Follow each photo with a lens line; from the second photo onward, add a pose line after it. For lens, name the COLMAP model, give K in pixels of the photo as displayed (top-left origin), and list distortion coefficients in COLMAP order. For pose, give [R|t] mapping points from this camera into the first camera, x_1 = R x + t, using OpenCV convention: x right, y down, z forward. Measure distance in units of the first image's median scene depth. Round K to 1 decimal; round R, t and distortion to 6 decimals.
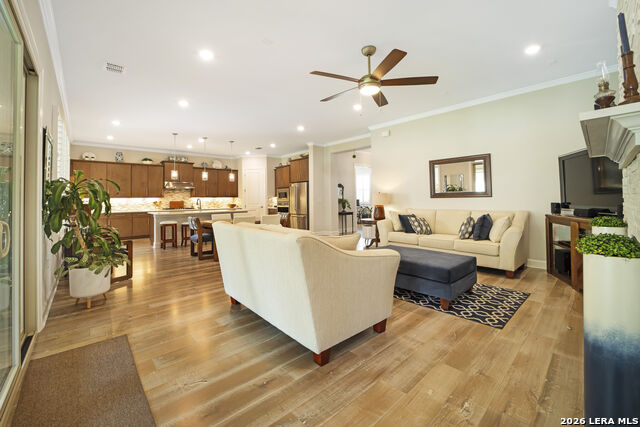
lens RADIAL K [[249.4, 0, 329.3], [0, 249.4, 197.0], [0, 0, 1]] dist [-0.003120, -0.000276]
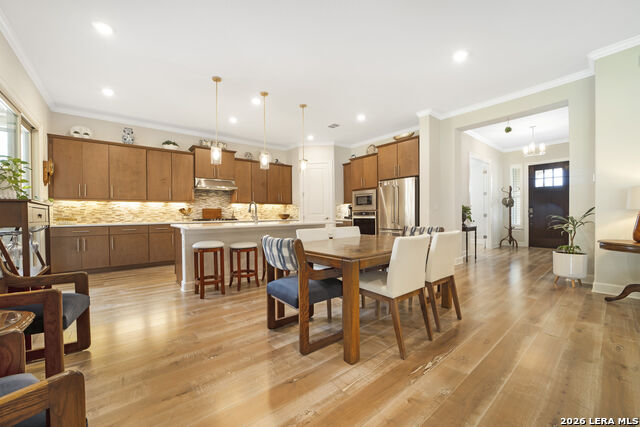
lens RADIAL K [[249.5, 0, 319.1], [0, 249.5, 217.3], [0, 0, 1]] dist [-0.014739, 0.000018]
pose [[0.994969, 0.003416, -0.100128, -0.295815], [-0.001097, 0.999730, 0.023204, 0.027872], [0.100180, -0.022977, 0.994704, 0.414236]]
